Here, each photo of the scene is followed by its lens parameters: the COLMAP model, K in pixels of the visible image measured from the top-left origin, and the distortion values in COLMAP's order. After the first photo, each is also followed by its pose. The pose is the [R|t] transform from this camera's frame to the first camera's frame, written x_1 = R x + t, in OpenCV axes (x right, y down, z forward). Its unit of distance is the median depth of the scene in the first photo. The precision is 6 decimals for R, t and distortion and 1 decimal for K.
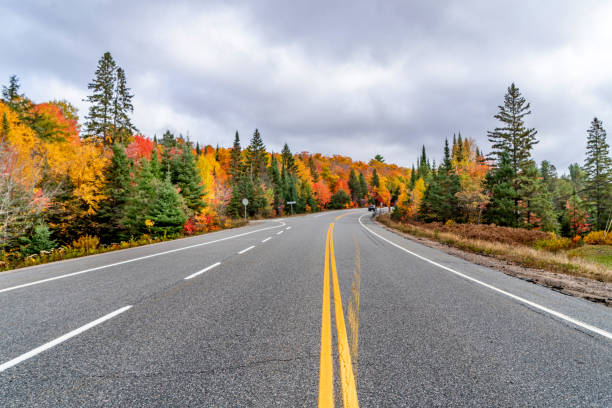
lens RADIAL K [[1396.3, 0, 306.0], [0, 1396.3, 204.0], [0, 0, 1]] dist [-0.044205, 0.377325]
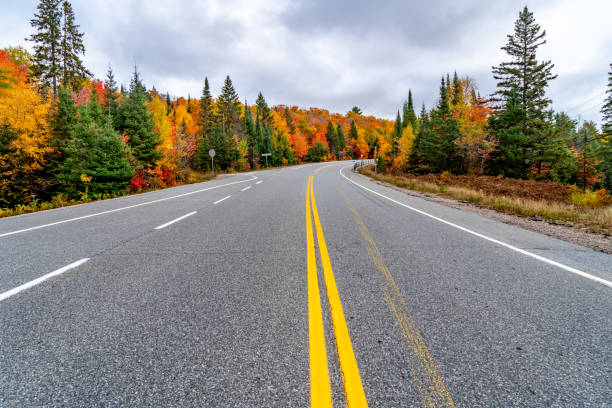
lens RADIAL K [[1396.3, 0, 306.0], [0, 1396.3, 204.0], [0, 0, 1]] dist [-0.044205, 0.377325]
pose [[0.999819, -0.010382, 0.015934, 0.001474], [0.009846, 0.999395, 0.033344, 0.001766], [-0.016270, -0.033181, 0.999317, 0.118031]]
